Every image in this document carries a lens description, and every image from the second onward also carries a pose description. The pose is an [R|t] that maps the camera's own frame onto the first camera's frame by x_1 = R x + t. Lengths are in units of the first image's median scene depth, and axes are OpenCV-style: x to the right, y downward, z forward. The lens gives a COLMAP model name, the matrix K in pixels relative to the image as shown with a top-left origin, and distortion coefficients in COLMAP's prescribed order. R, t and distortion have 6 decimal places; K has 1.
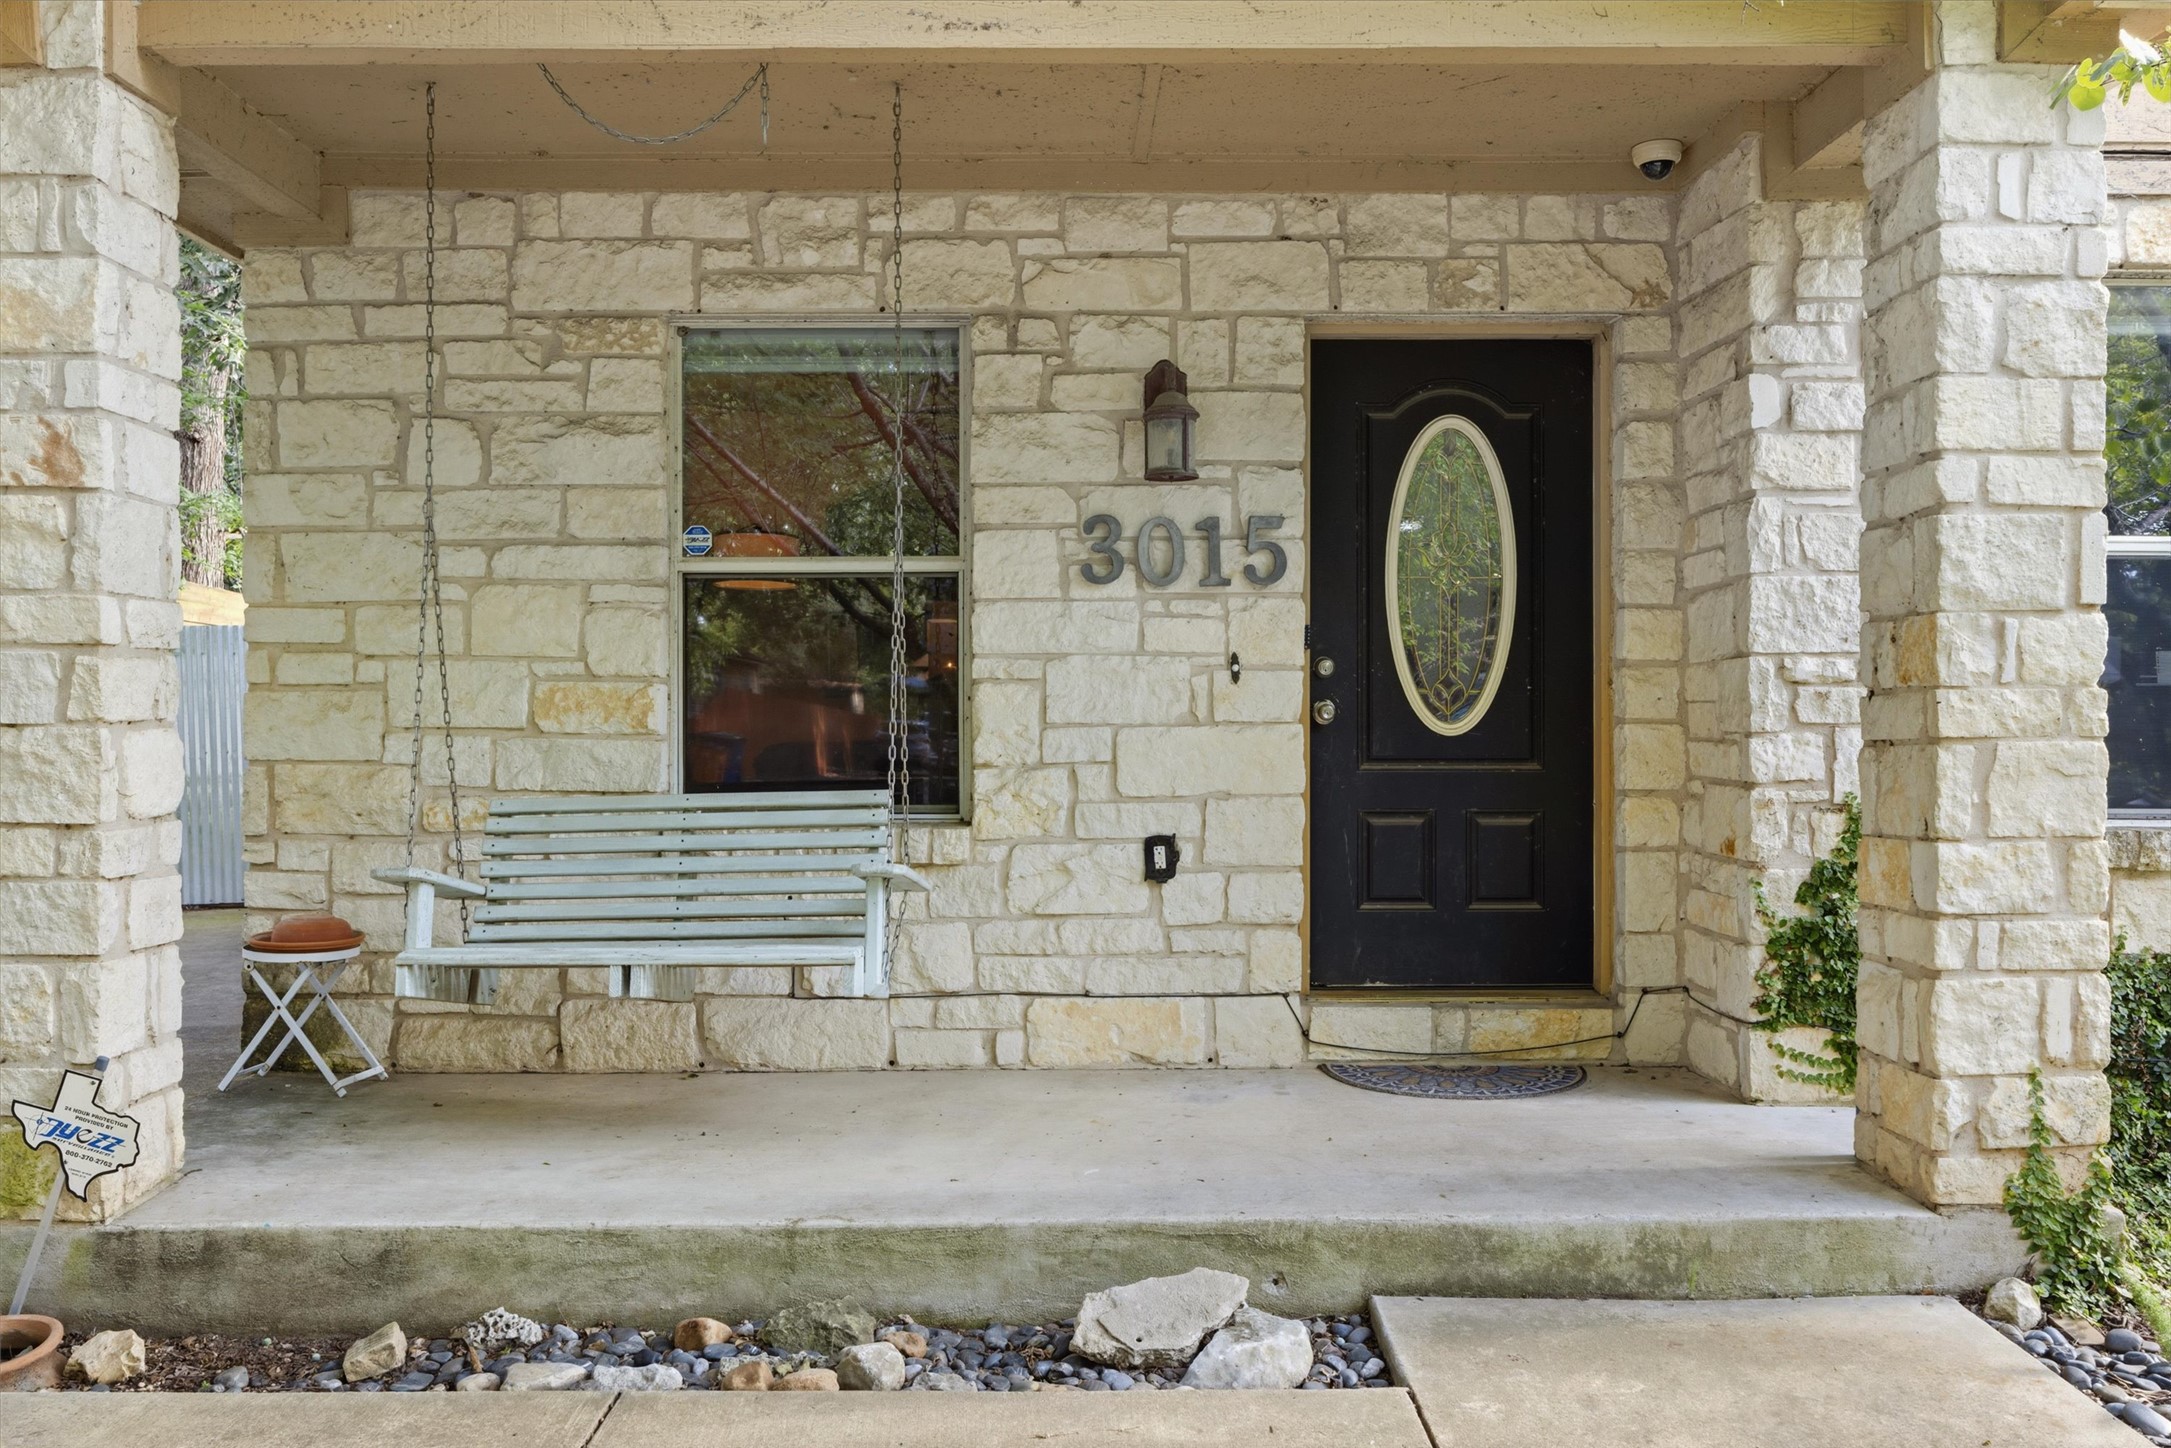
lens RADIAL K [[1780.6, 0, 1084.9], [0, 1780.6, 710.4], [0, 0, 1]] dist [0.001678, 0.009050]
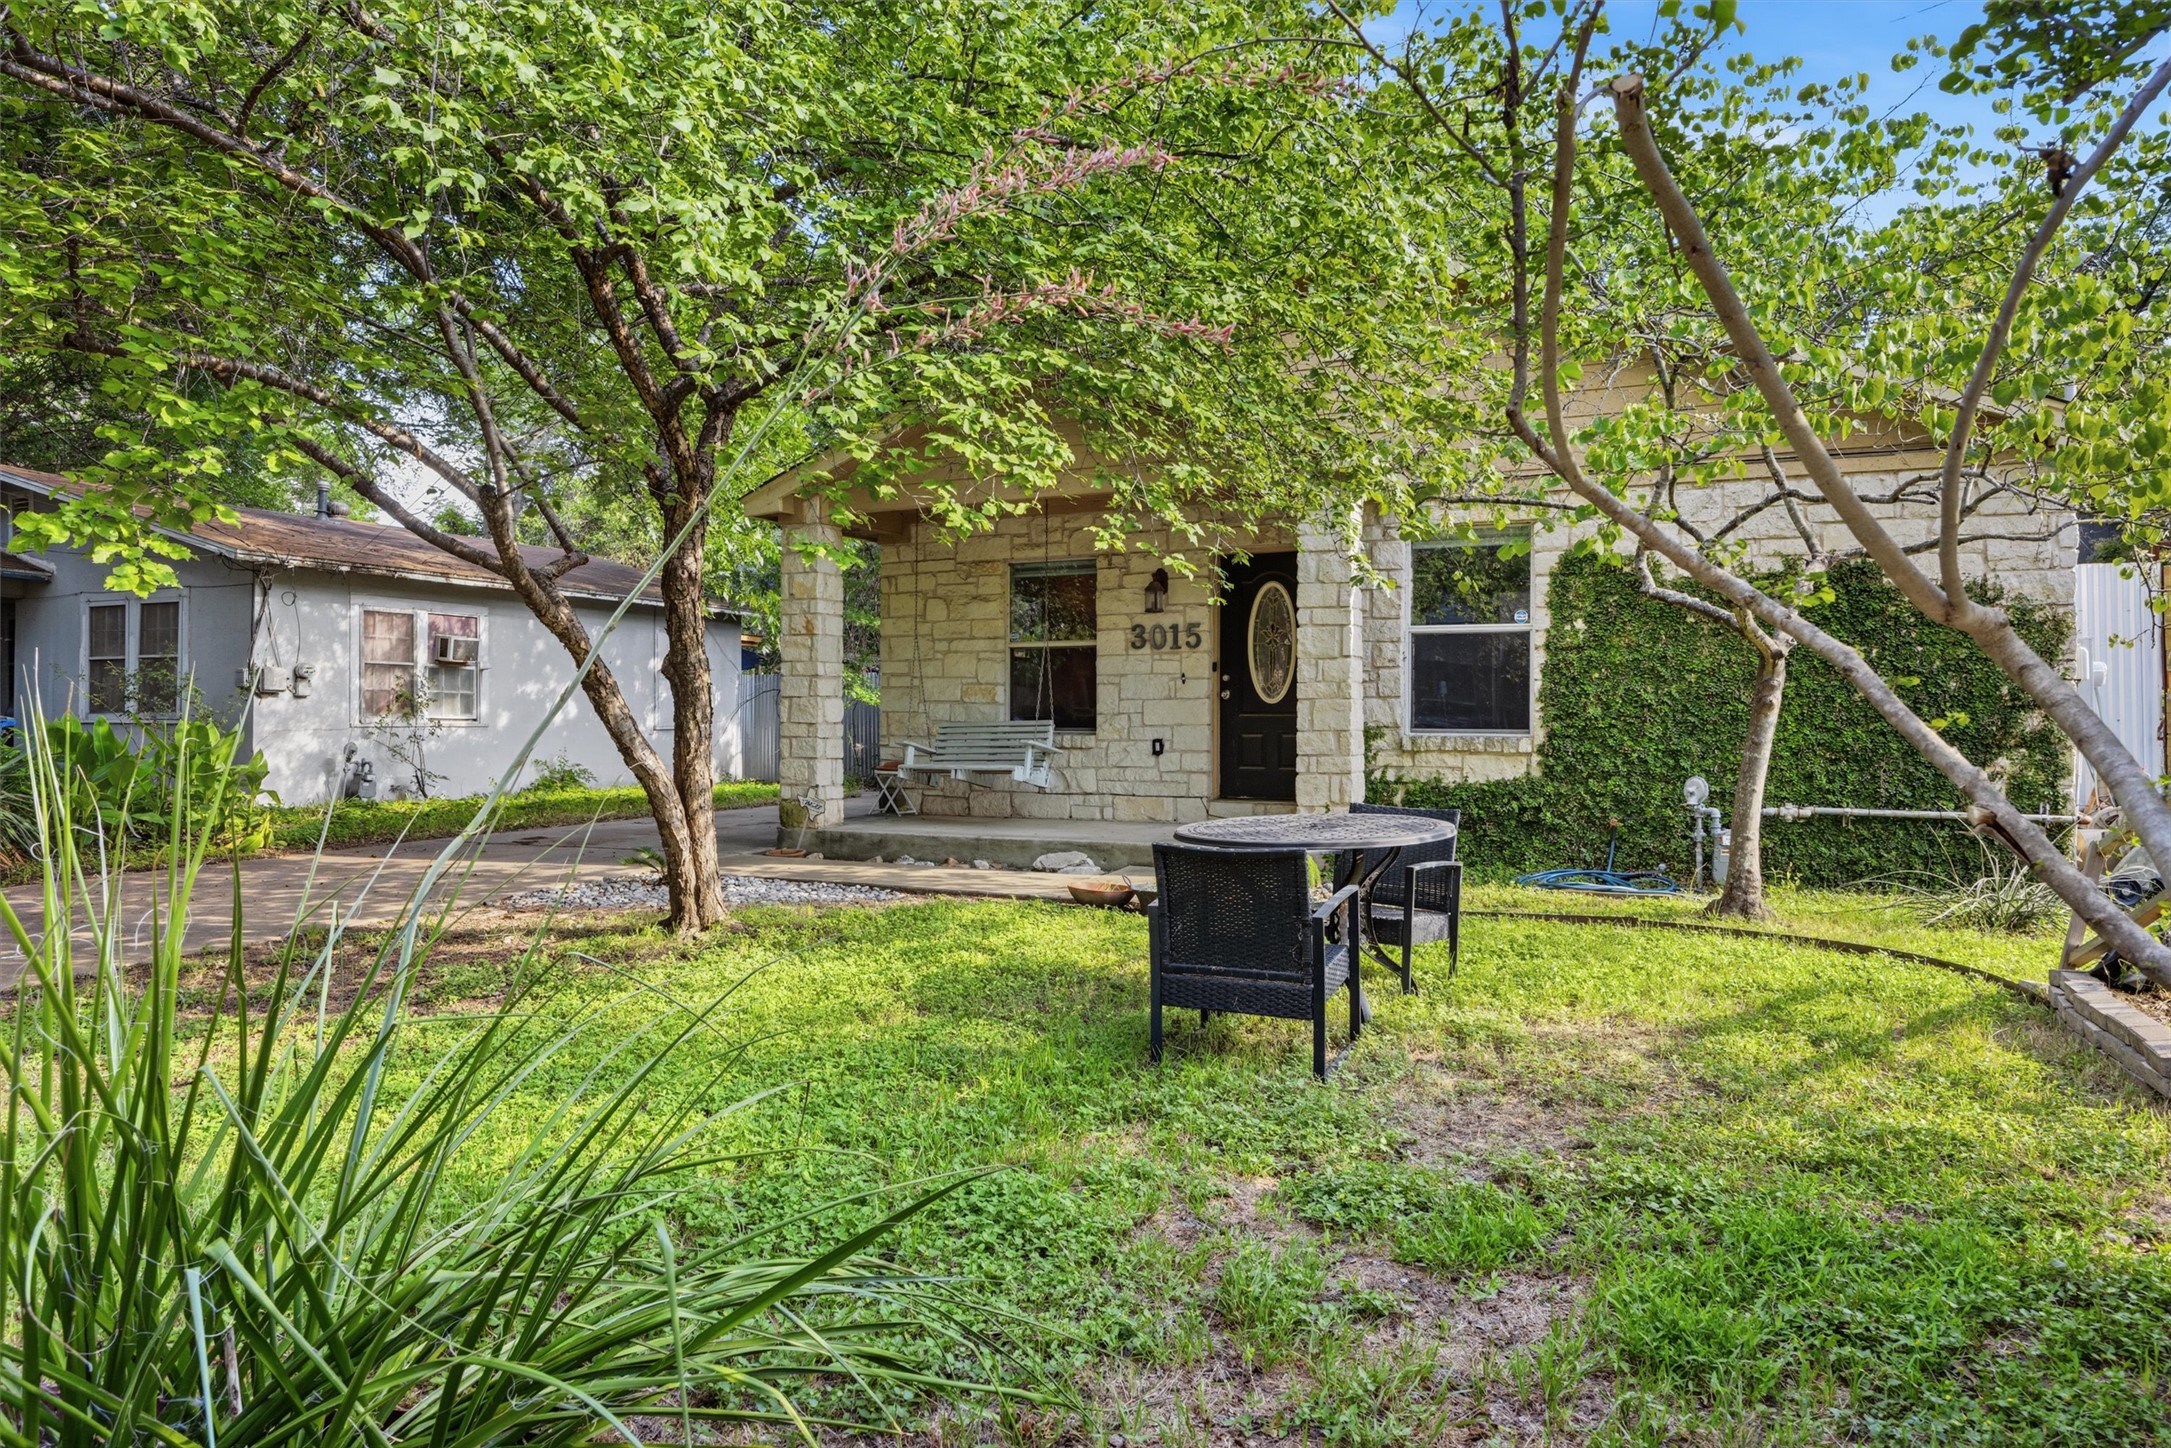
lens RADIAL K [[1418.5, 0, 1065.3], [0, 1418.5, 711.2], [0, 0, 1]] dist [0.003264, 0.002760]
pose [[0.895510, 0.000445, -0.445041, 0.899903], [-0.001626, 0.999996, -0.002273, 0.032168], [0.445039, 0.002759, 0.895507, -1.048446]]
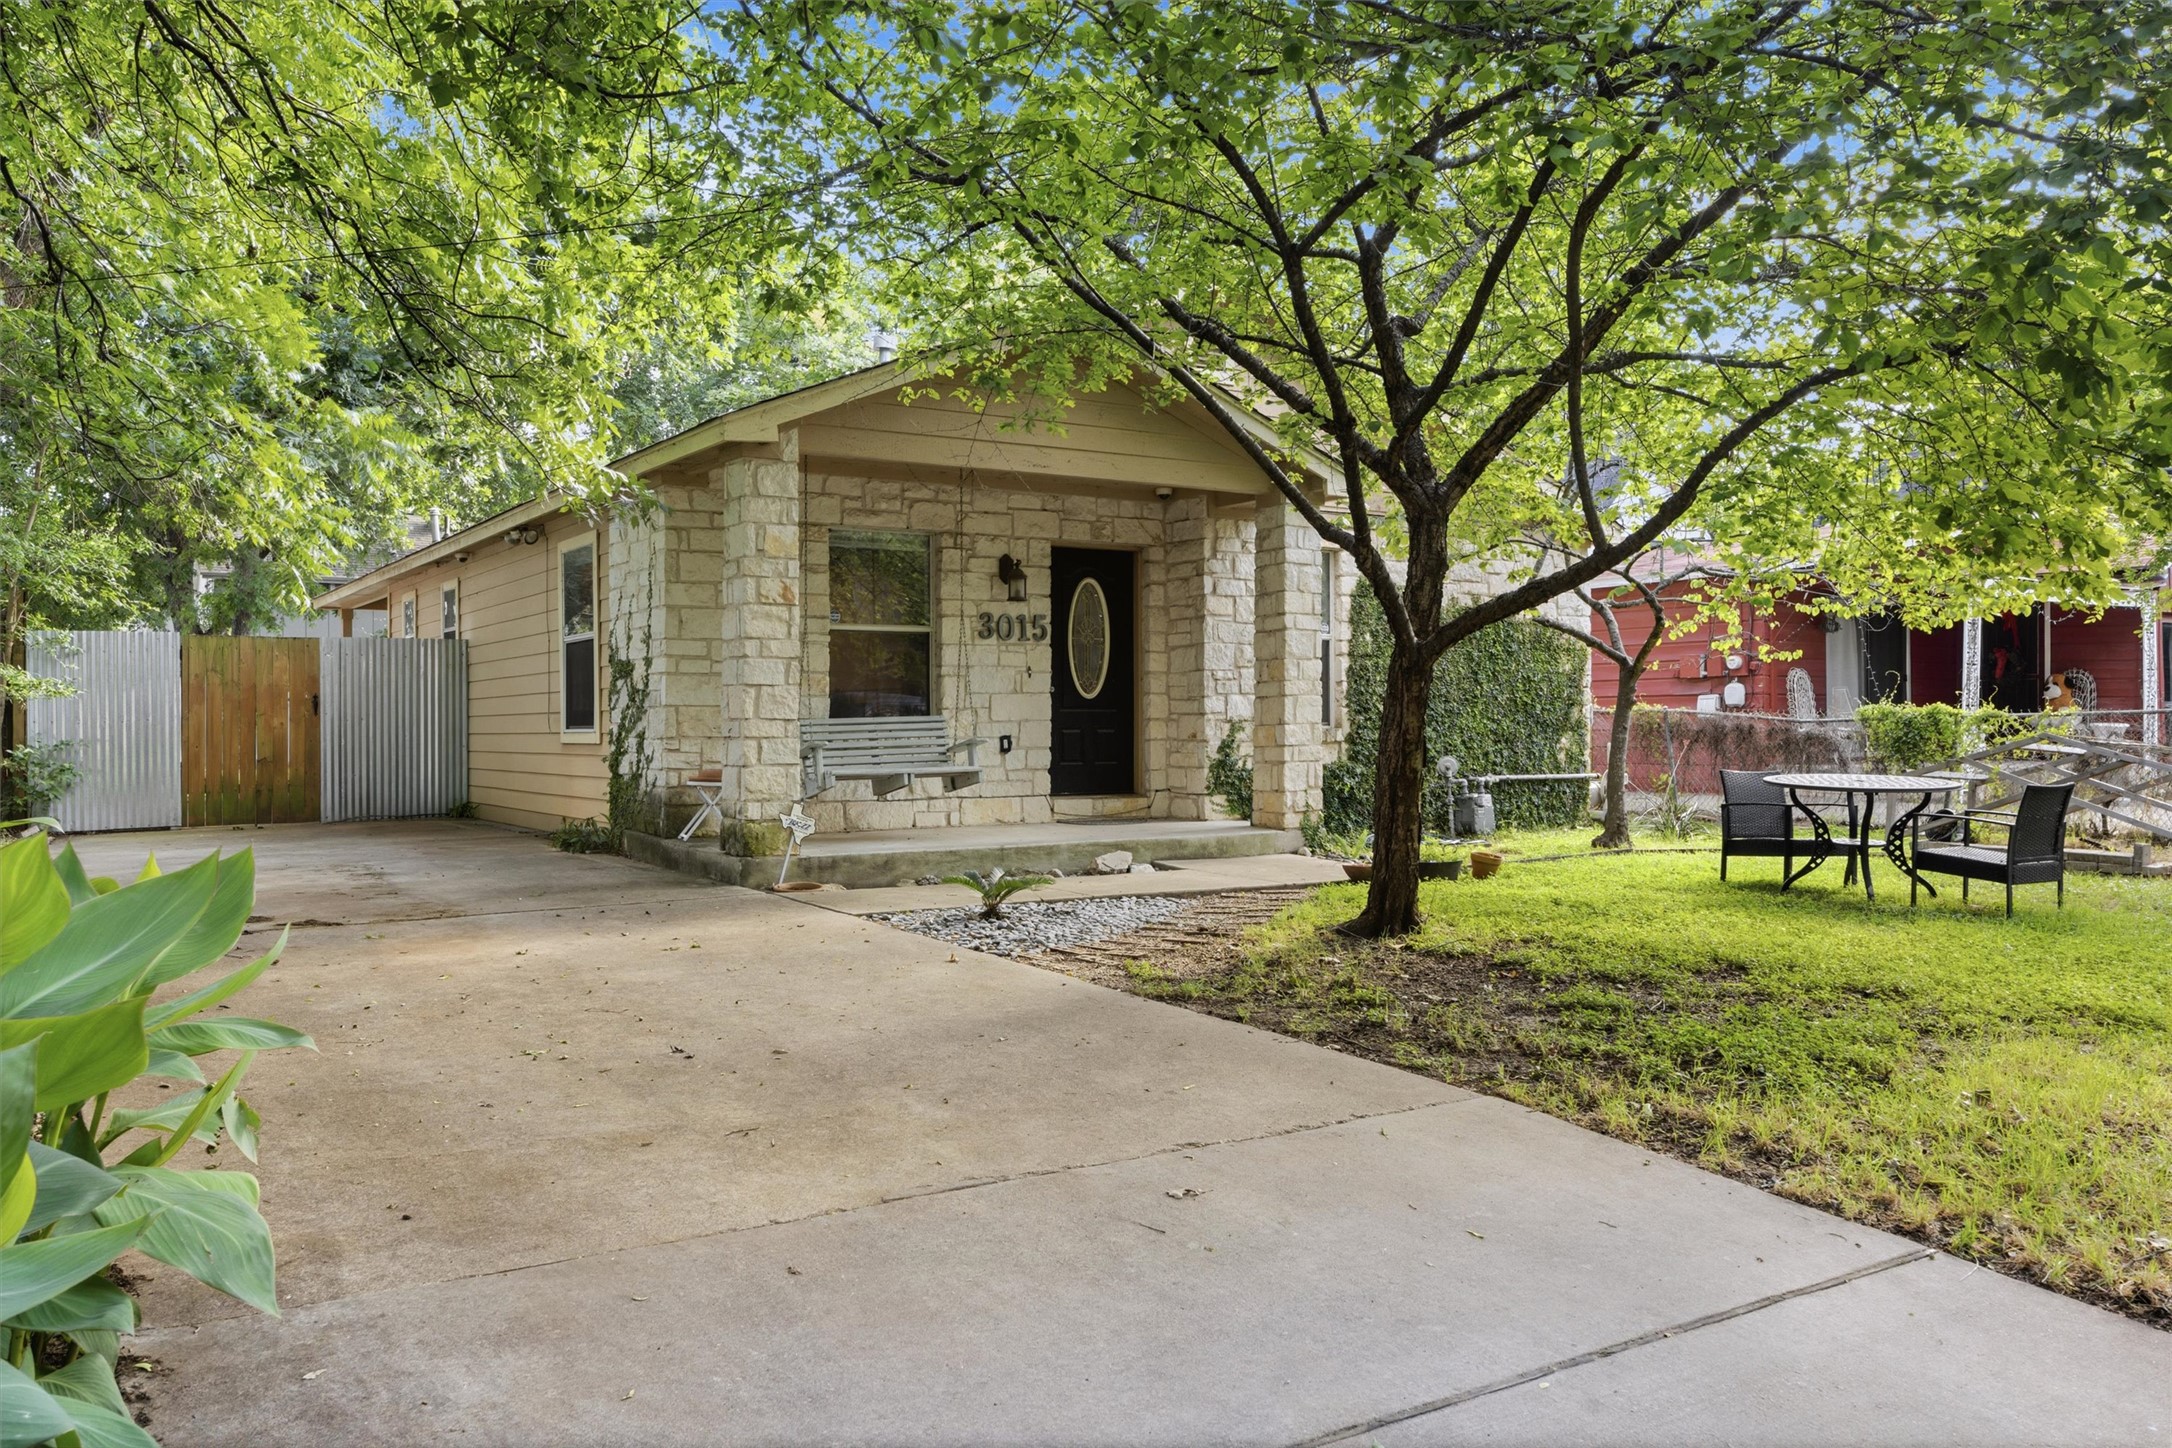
lens RADIAL K [[1663.4, 0, 1106.9], [0, 1663.4, 717.3], [0, 0, 1]] dist [0.002334, -0.002335]
pose [[0.841127, -0.000089, 0.540837, -1.157837], [0.000727, 0.999999, -0.000967, 0.046029], [-0.540837, 0.001206, 0.841127, -1.140385]]
